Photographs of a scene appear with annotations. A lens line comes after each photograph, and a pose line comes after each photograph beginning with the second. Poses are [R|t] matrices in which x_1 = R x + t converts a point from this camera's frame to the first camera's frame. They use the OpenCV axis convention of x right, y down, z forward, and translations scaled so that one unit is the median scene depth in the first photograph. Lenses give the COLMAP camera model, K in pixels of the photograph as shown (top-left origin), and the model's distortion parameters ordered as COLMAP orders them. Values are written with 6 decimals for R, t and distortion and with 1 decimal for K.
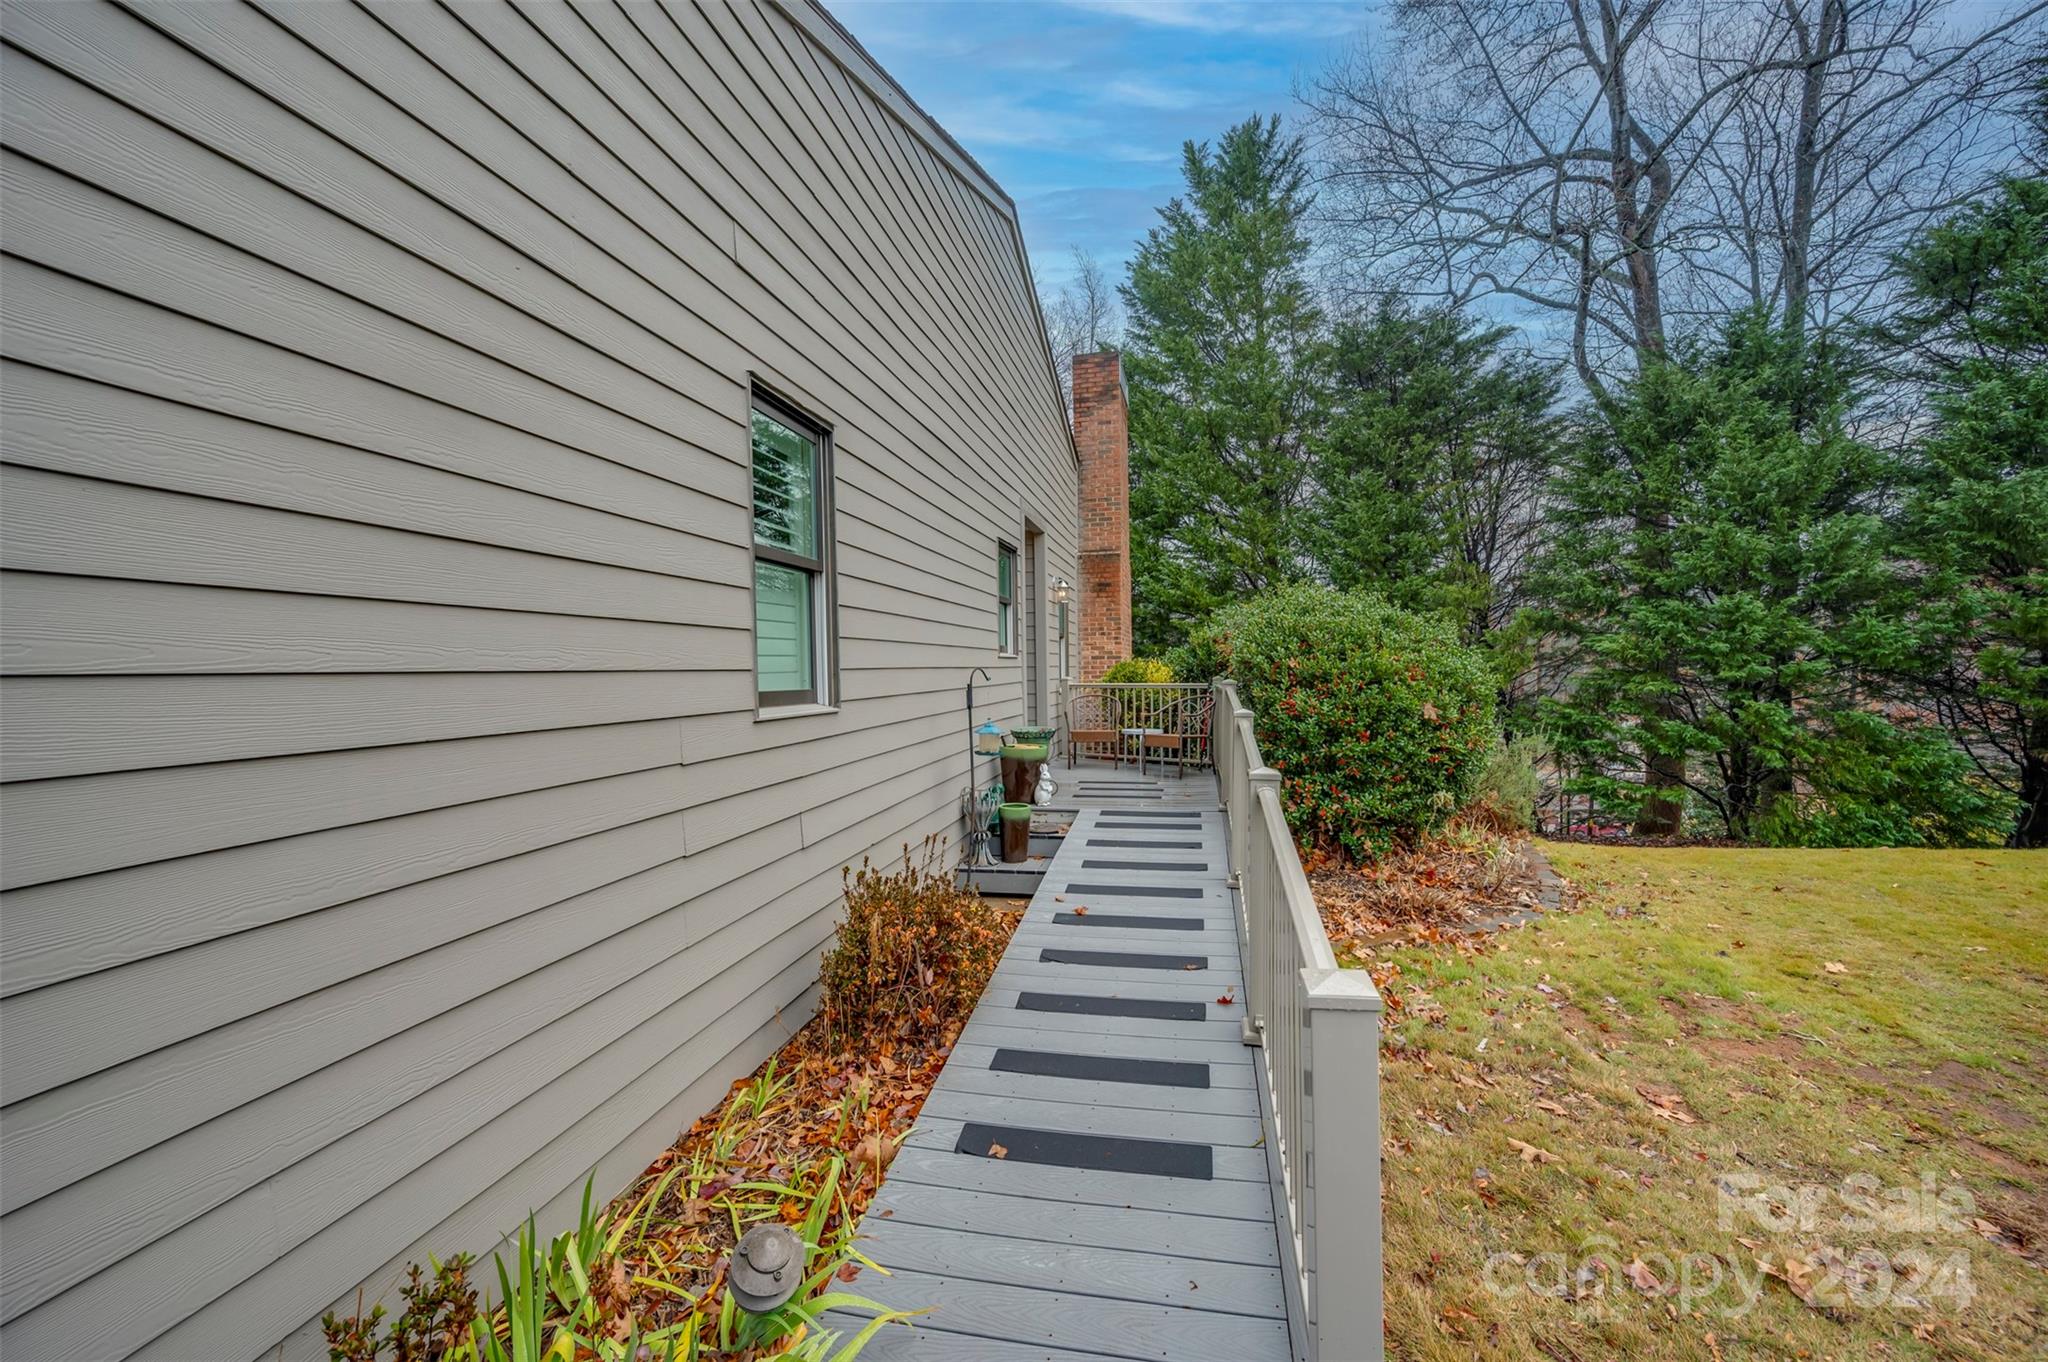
lens RADIAL K [[803.5, 0, 1028.7], [0, 803.5, 685.8], [0, 0, 1]] dist [0.000279, -0.000002]
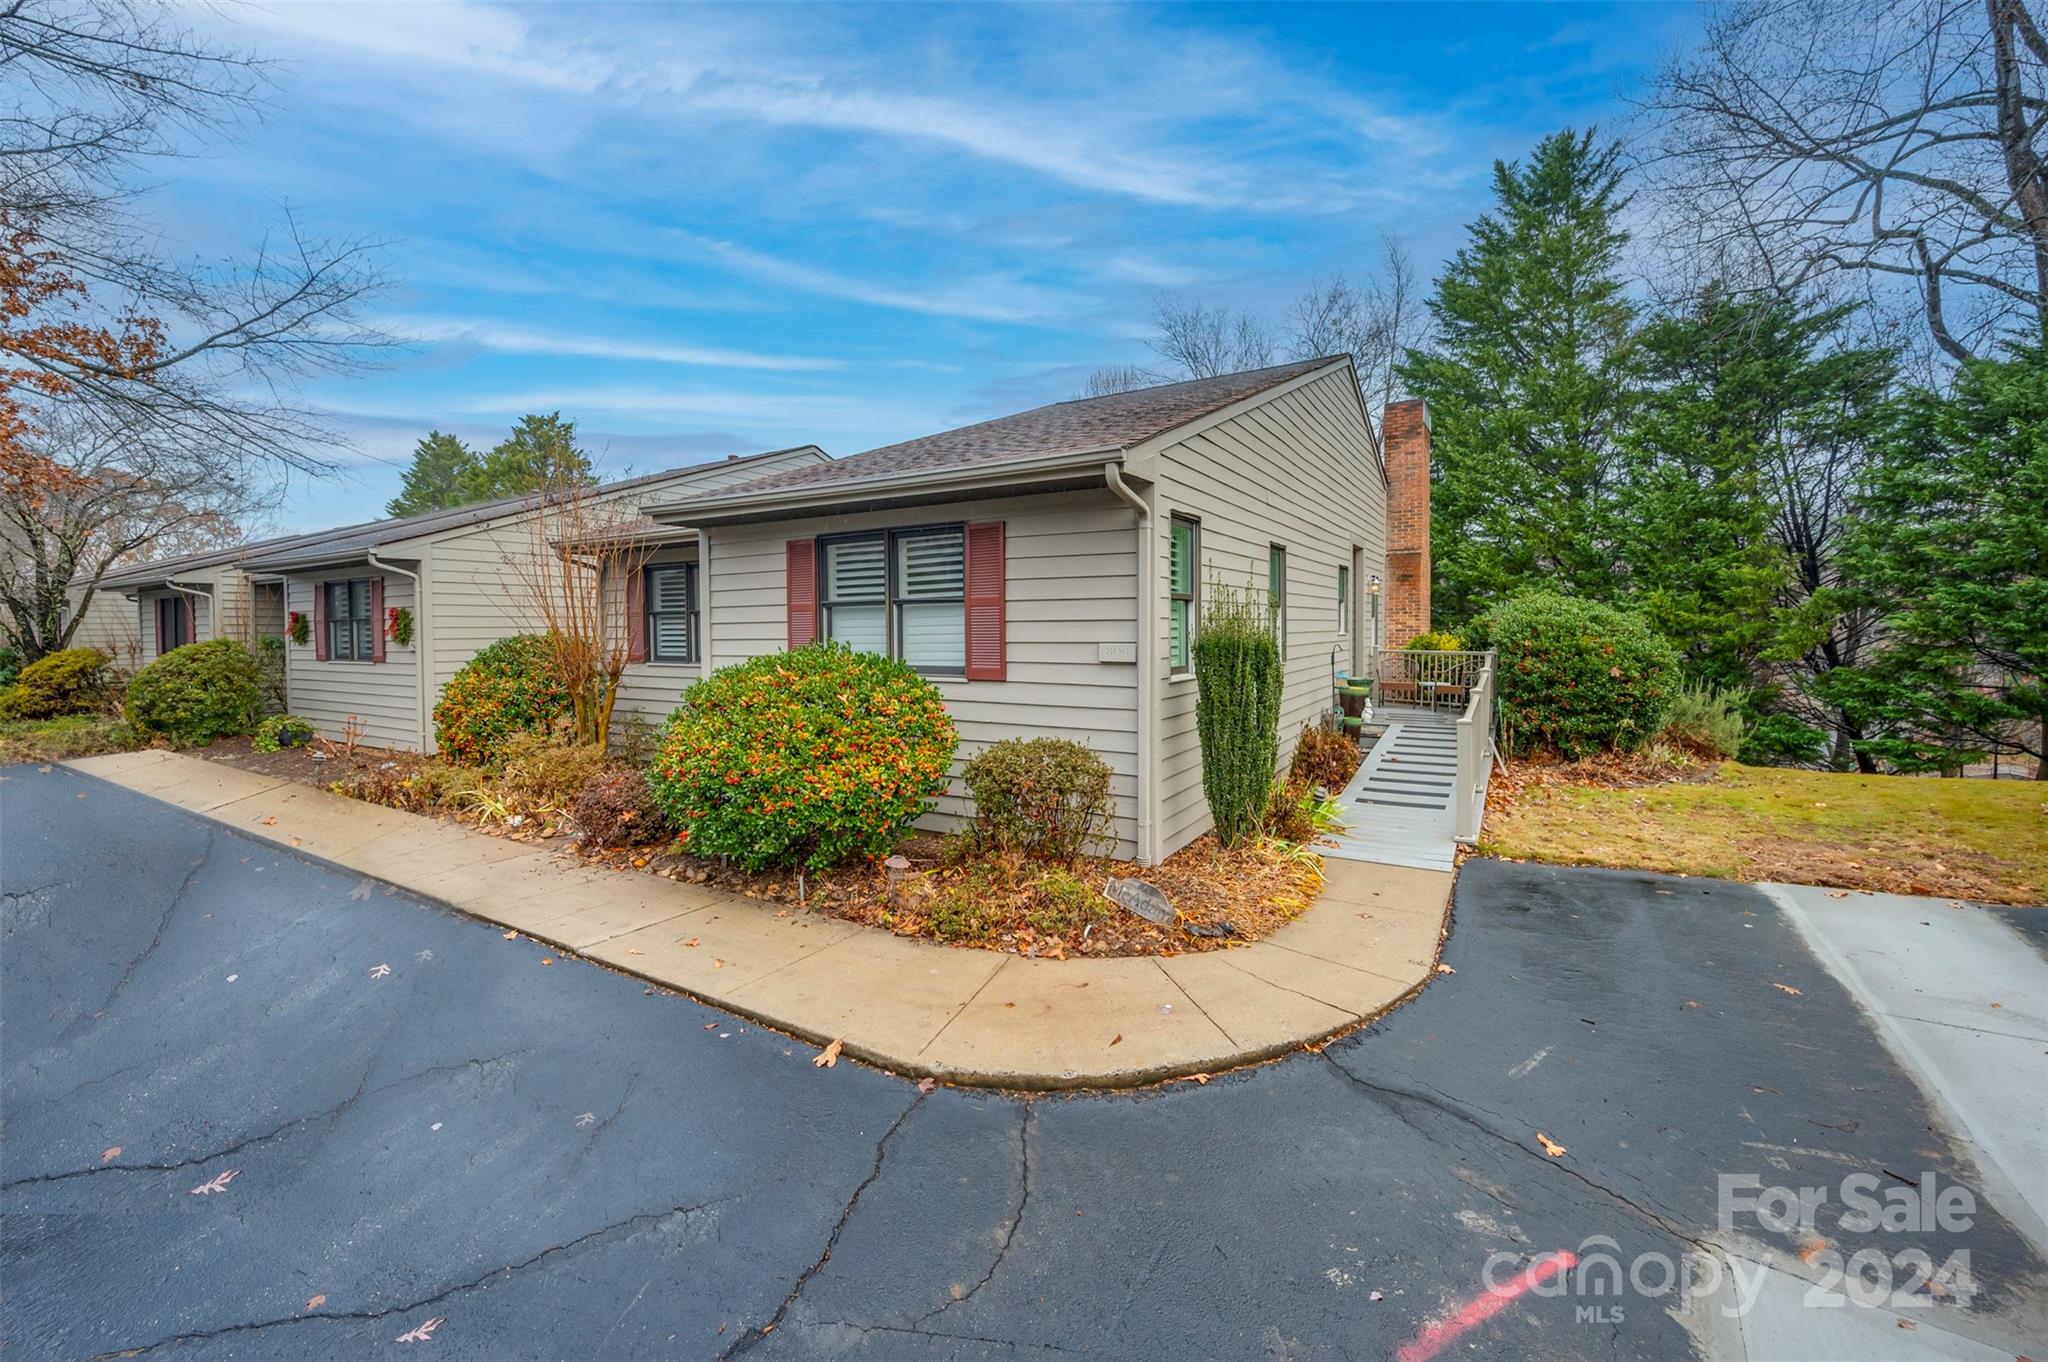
lens RADIAL K [[849.4, 0, 977.0], [0, 849.4, 655.2], [0, 0, 1]] dist [-0.001025, 0.000383]
pose [[0.932631, 0.017663, -0.360399, -0.067569], [-0.012135, 0.999772, 0.017597, -0.010329], [0.360627, -0.012038, 0.932632, -0.629678]]
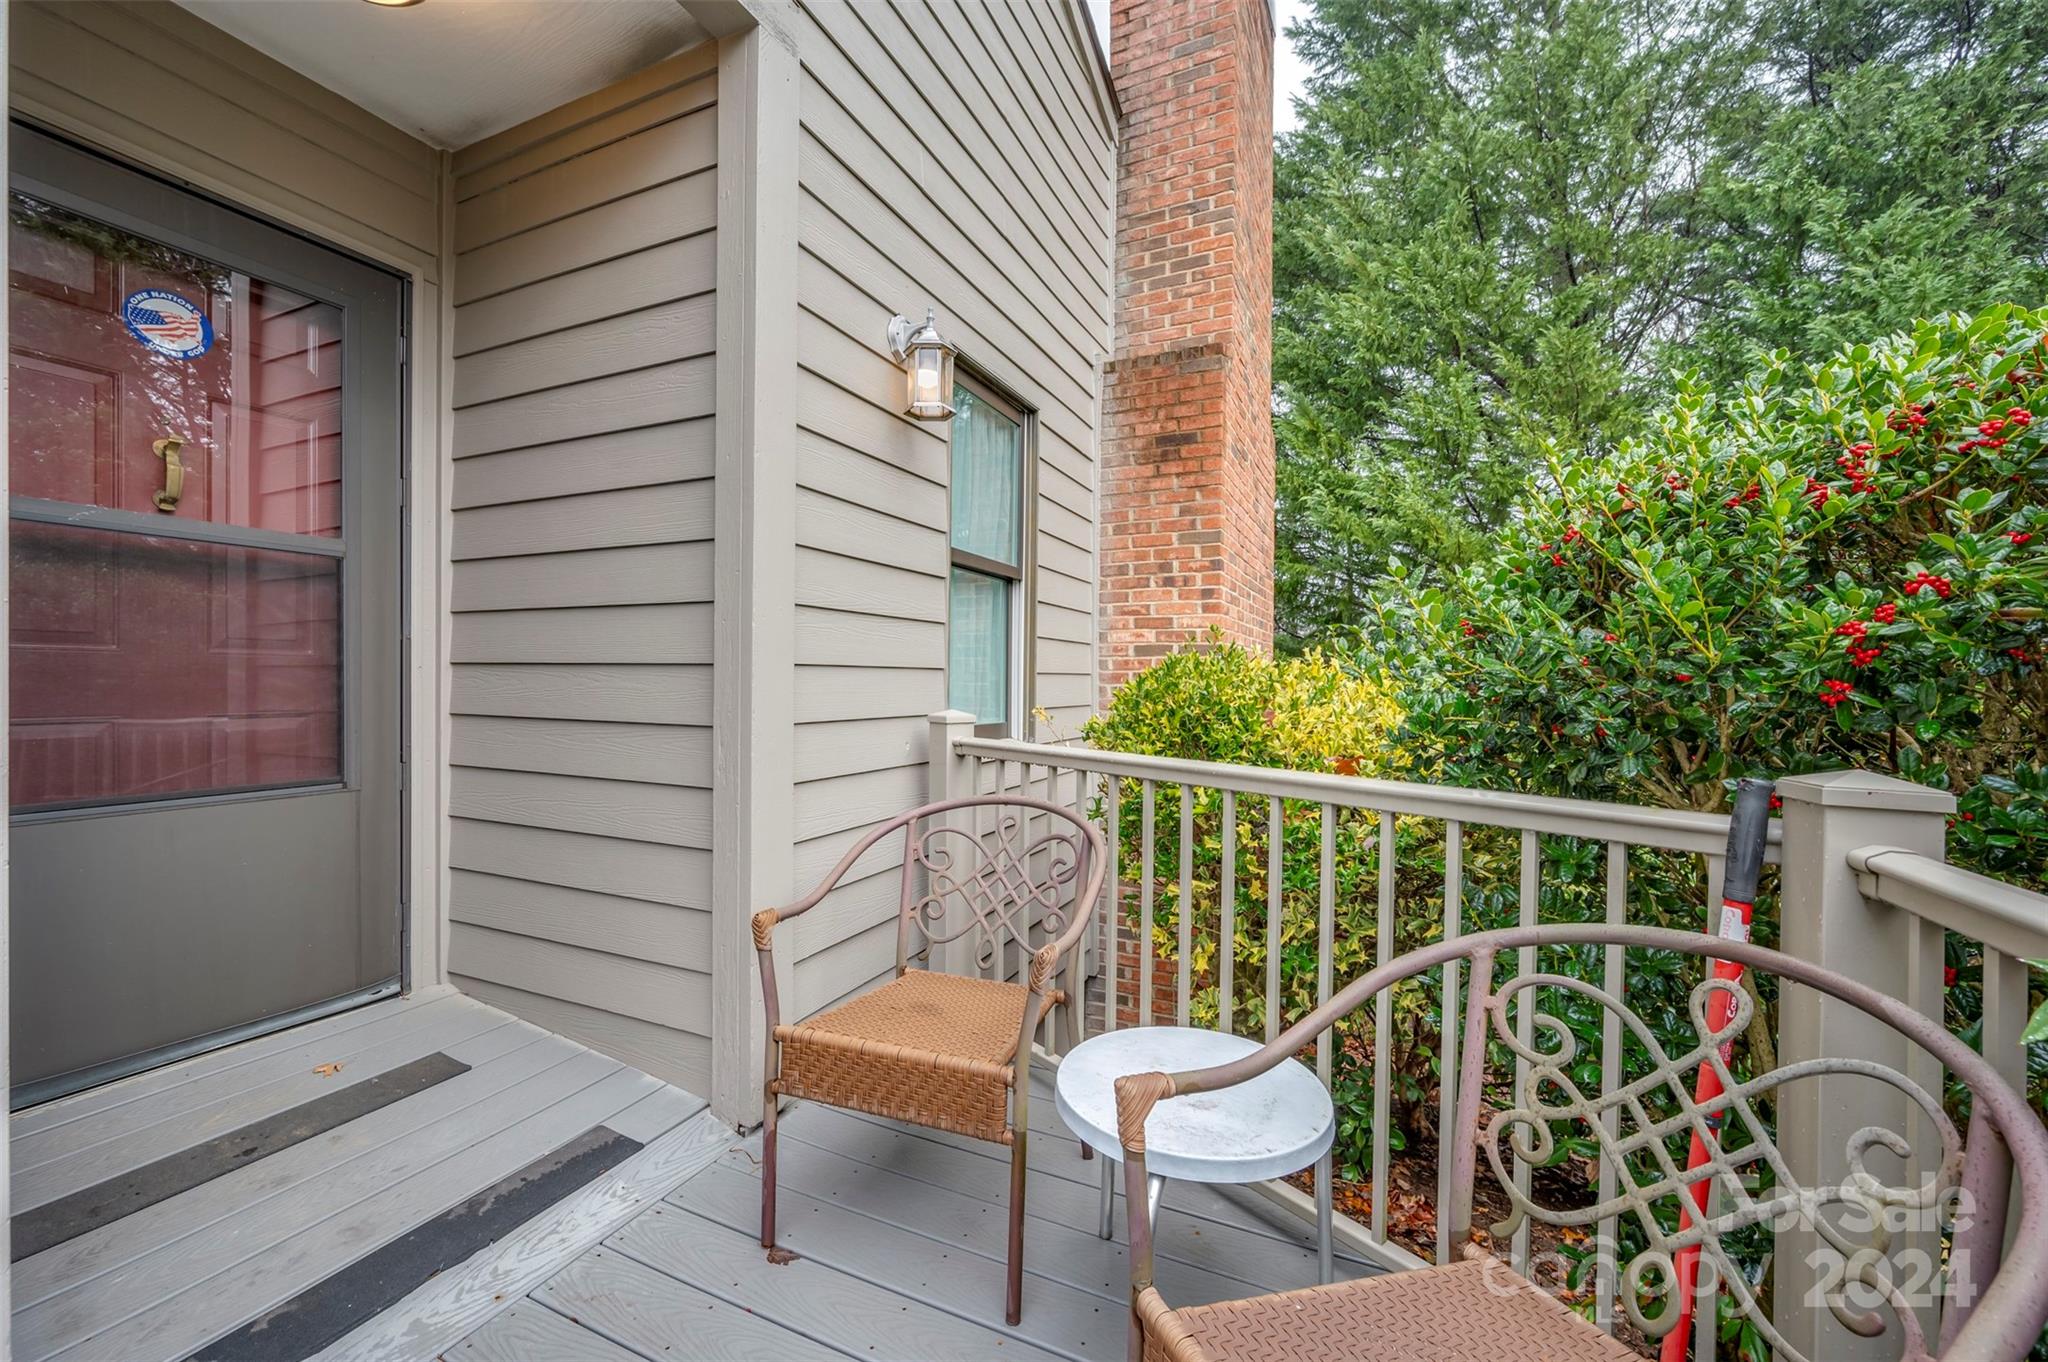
lens RADIAL K [[803.5, 0, 1028.7], [0, 803.5, 685.8], [0, 0, 1]] dist [0.000279, -0.000002]
pose [[0.976071, 0.022194, -0.216316, 0.117845], [-0.023534, 0.999716, -0.003621, -0.018692], [0.216175, 0.008625, 0.976317, 0.702669]]
